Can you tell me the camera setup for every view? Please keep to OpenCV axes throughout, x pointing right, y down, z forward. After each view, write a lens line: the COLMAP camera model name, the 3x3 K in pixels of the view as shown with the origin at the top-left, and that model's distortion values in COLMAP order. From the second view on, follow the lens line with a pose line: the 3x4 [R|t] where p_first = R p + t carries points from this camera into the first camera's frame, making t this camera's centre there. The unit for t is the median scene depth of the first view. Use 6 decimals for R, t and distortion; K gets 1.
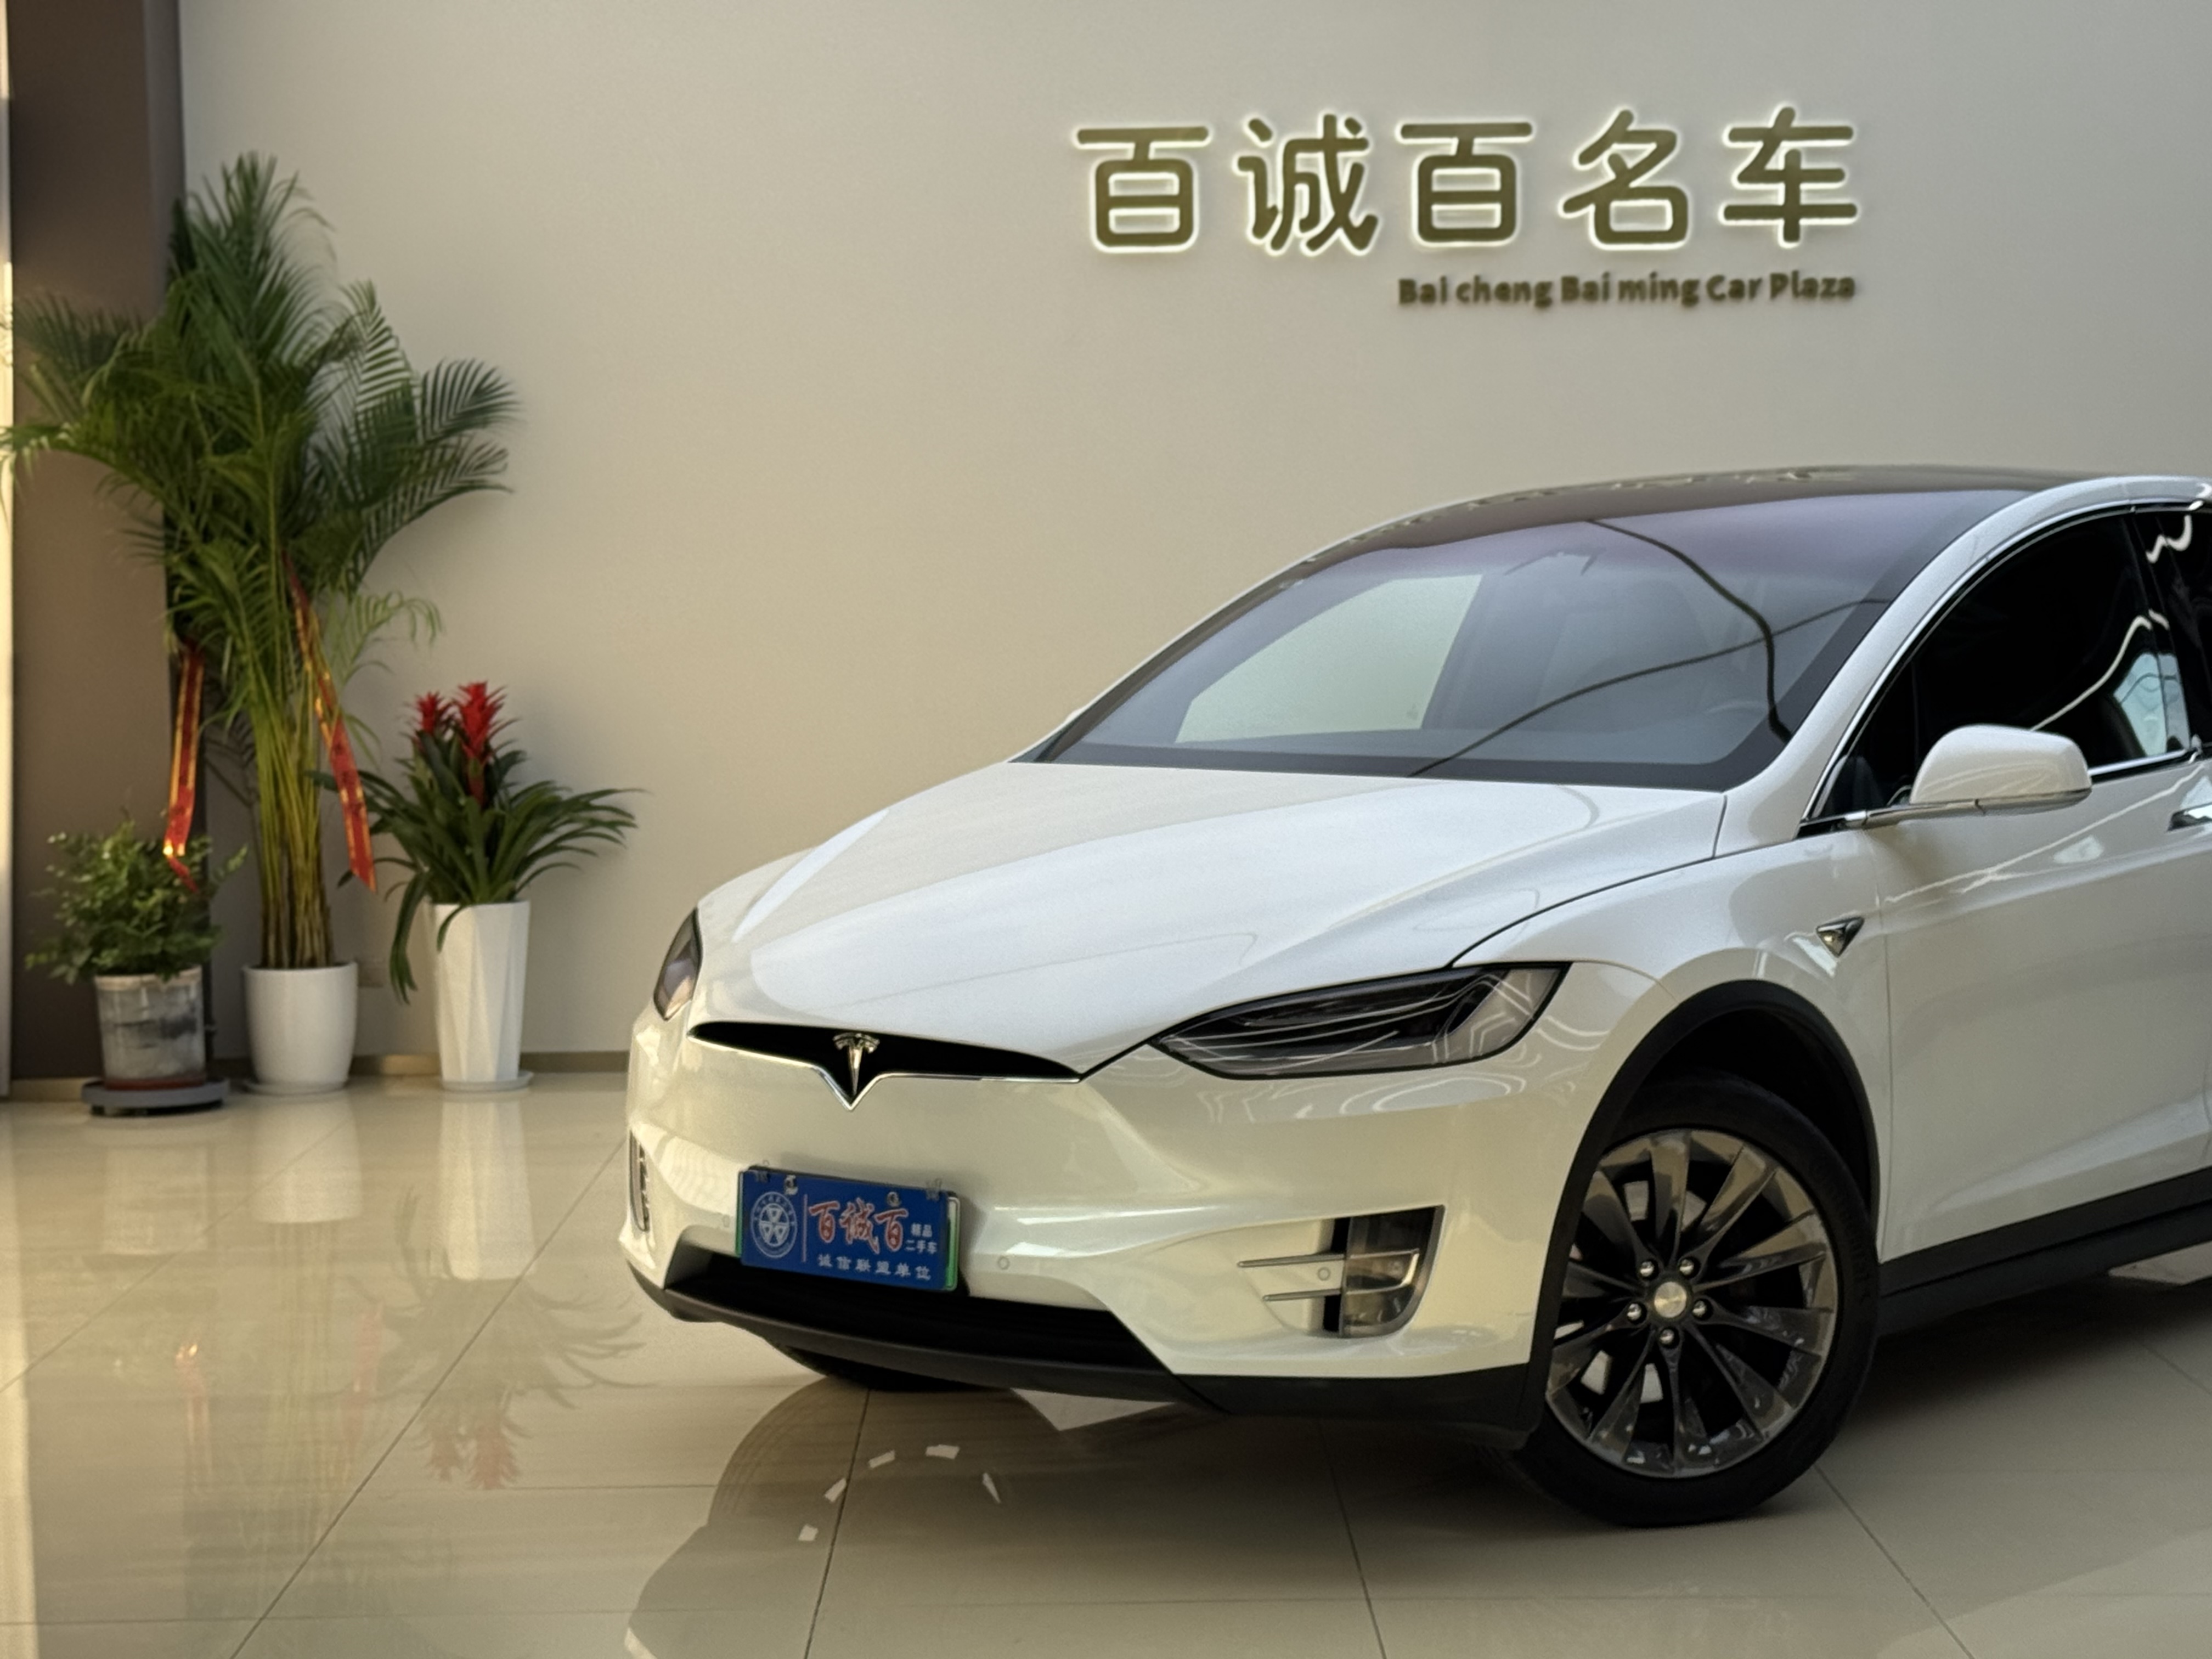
lens RADIAL K [[4298.2, 0, 1123.8], [0, 4298.2, 831.9], [0, 0, 1]] dist [0.175911, 0.000000]
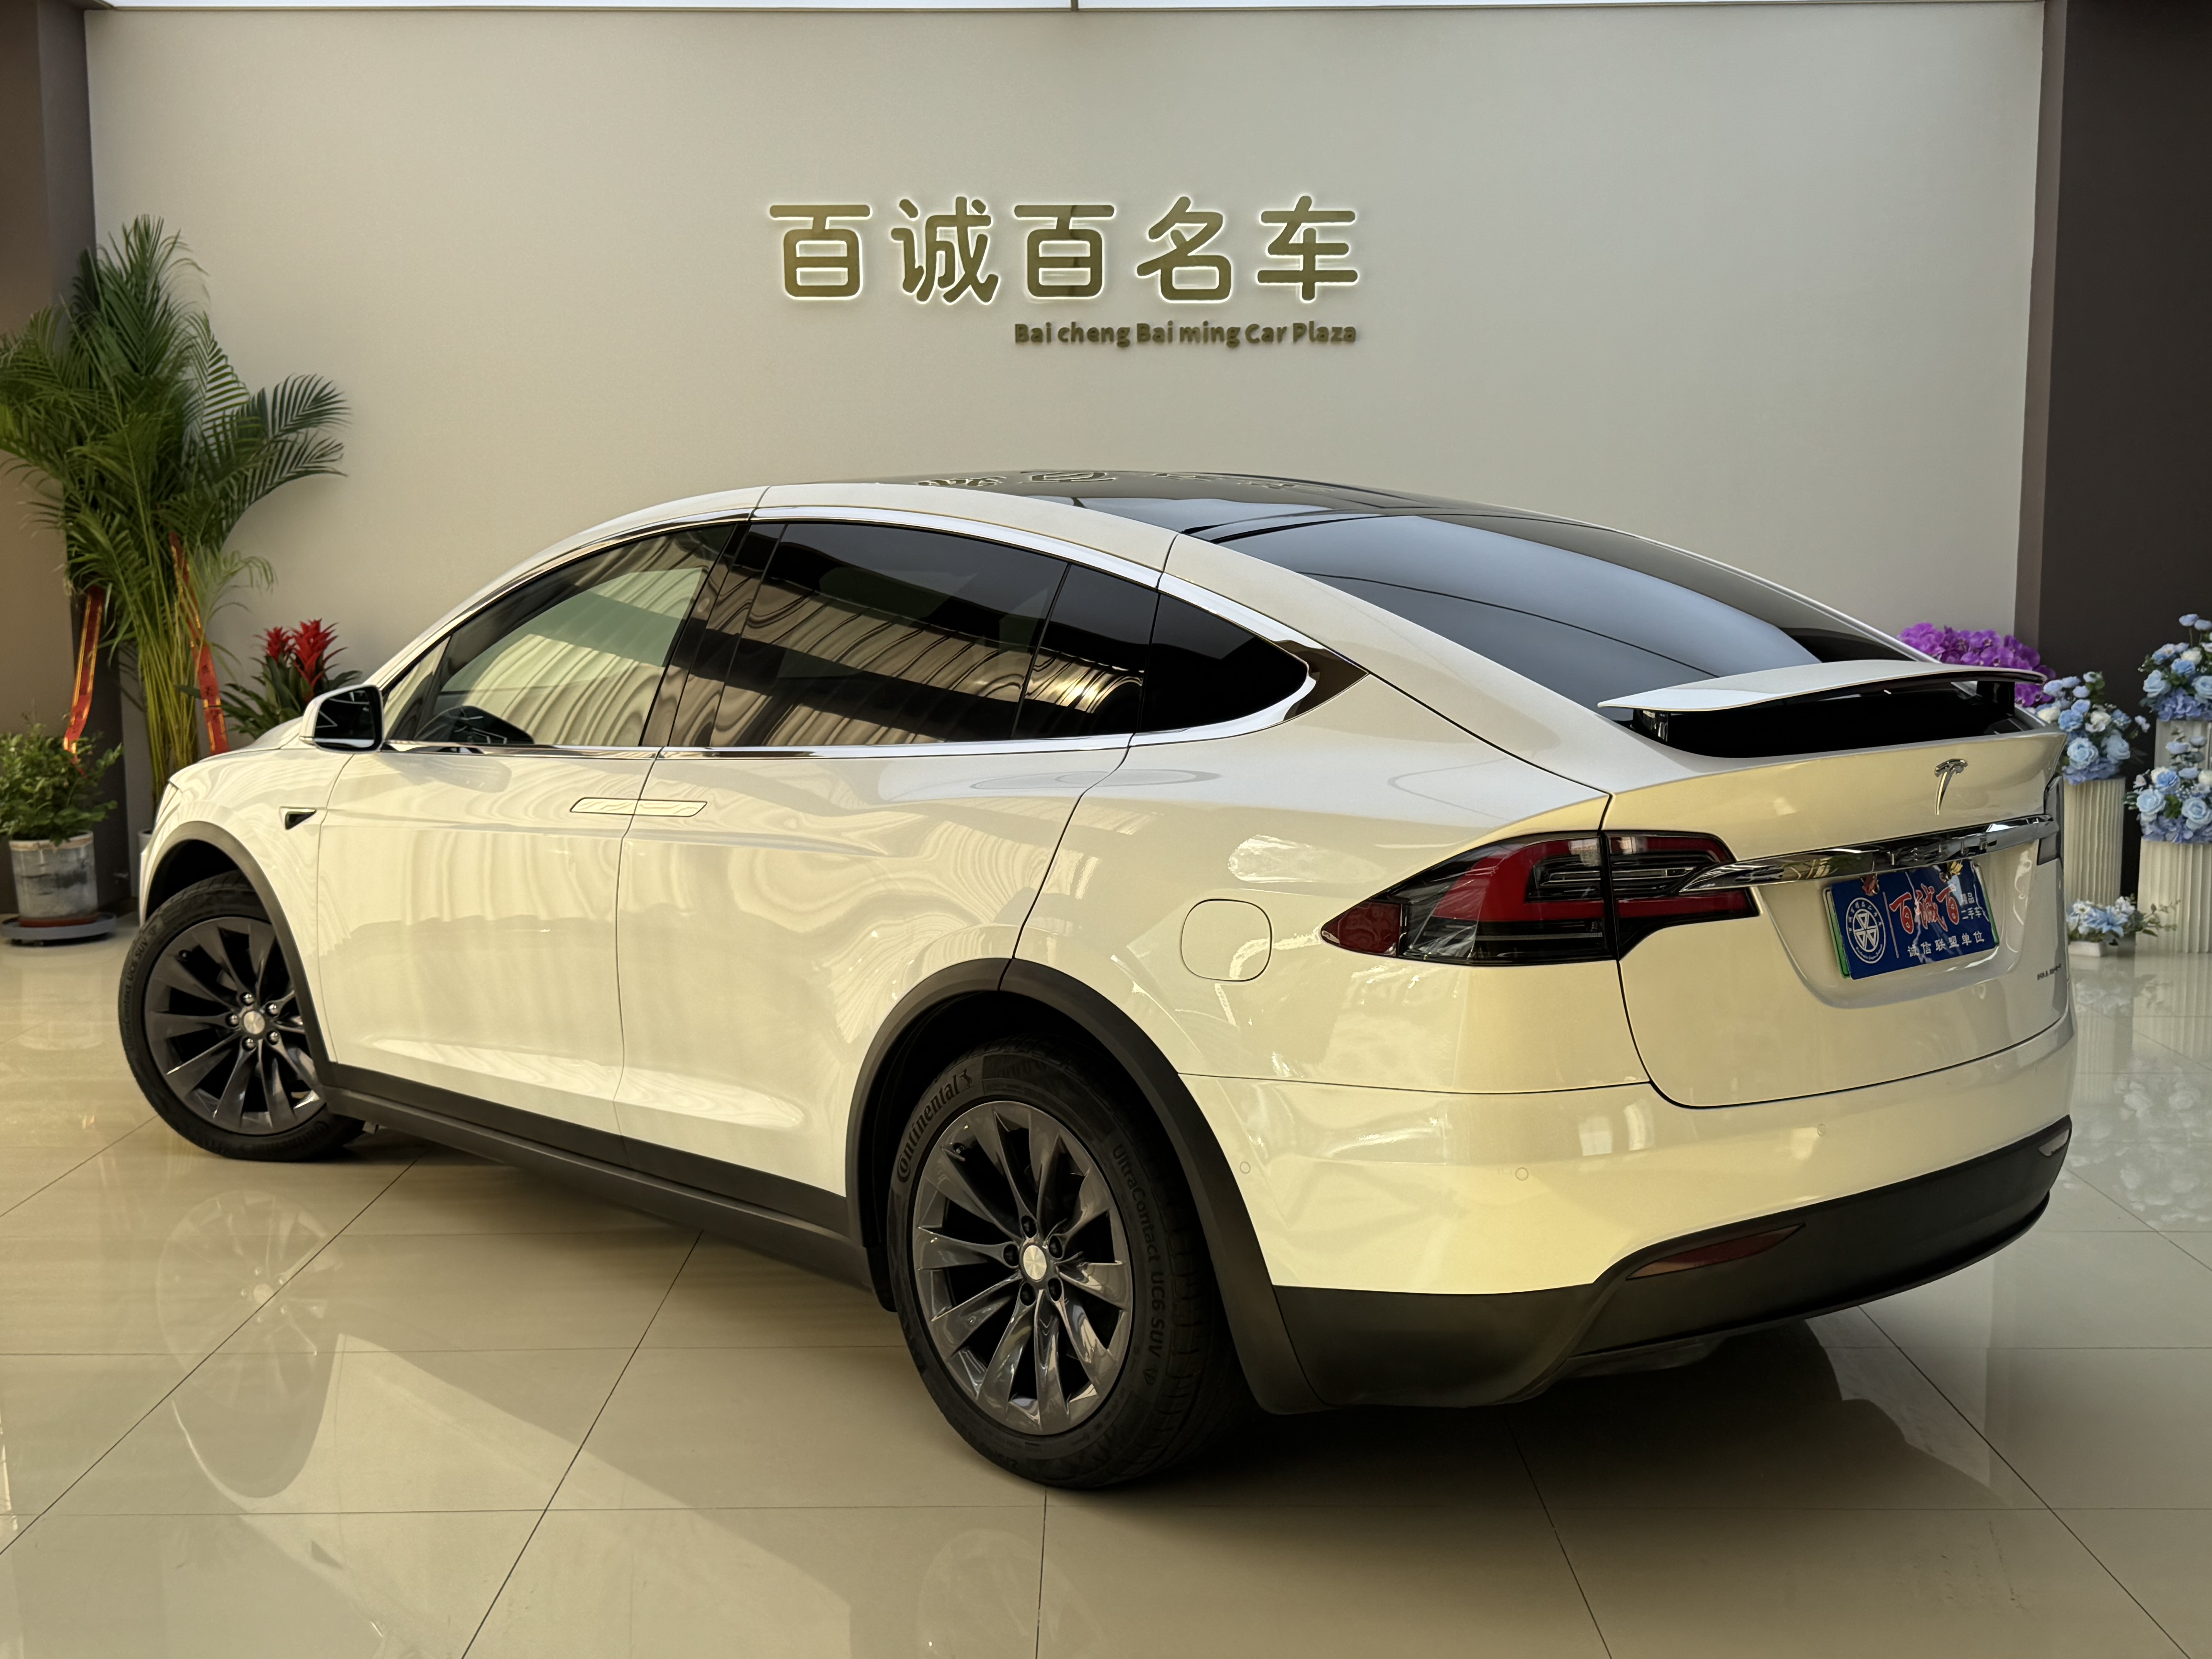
lens RADIAL K [[2672.7, 0, 1100.1], [0, 2672.7, 823.1], [0, 0, 1]] dist [0.142366, 0.000000]
pose [[0.999848, 0.010539, -0.013900, 0.103767], [-0.009792, 0.998561, 0.052730, -0.018373], [0.014436, -0.052586, 0.998512, 0.165082]]
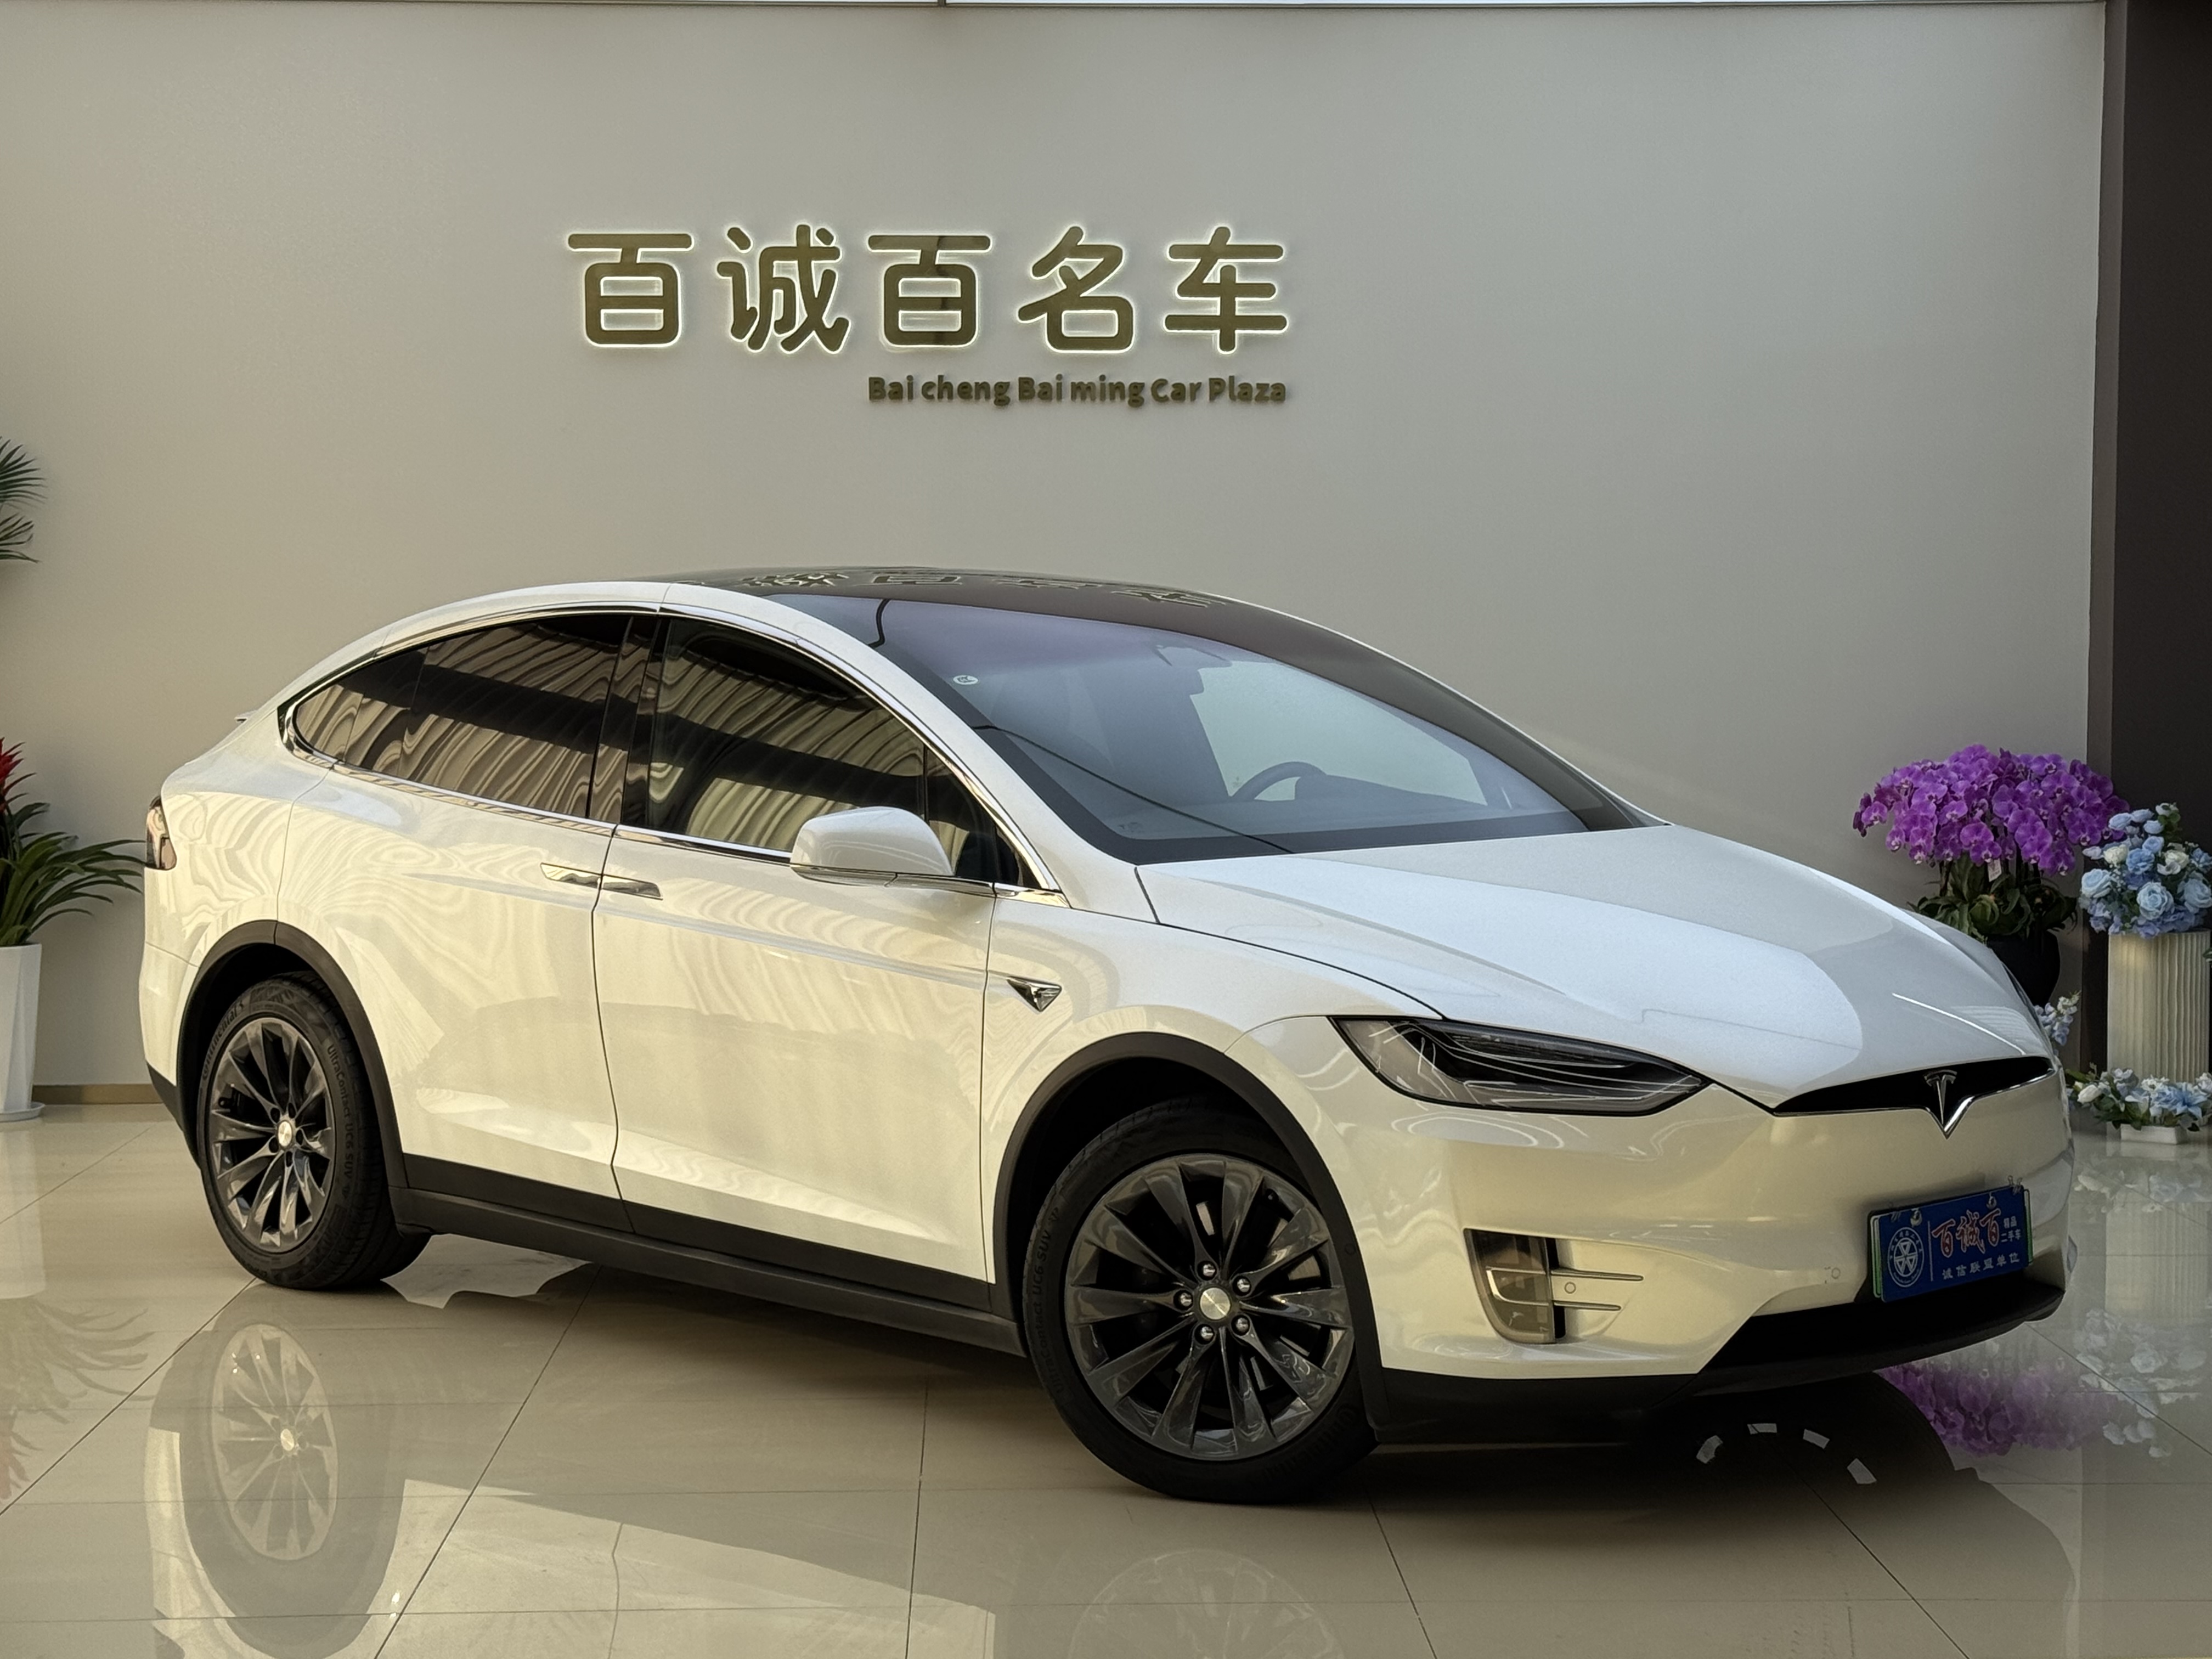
lens RADIAL K [[4011.8, 0, 1112.3], [0, 4011.8, 829.2], [0, 0, 1]] dist [0.177669, 0.000000]
pose [[0.999784, 0.009947, 0.018242, 0.108335], [-0.009719, 0.999874, -0.012526, -0.002253], [-0.018364, 0.012346, 0.999755, -0.013455]]
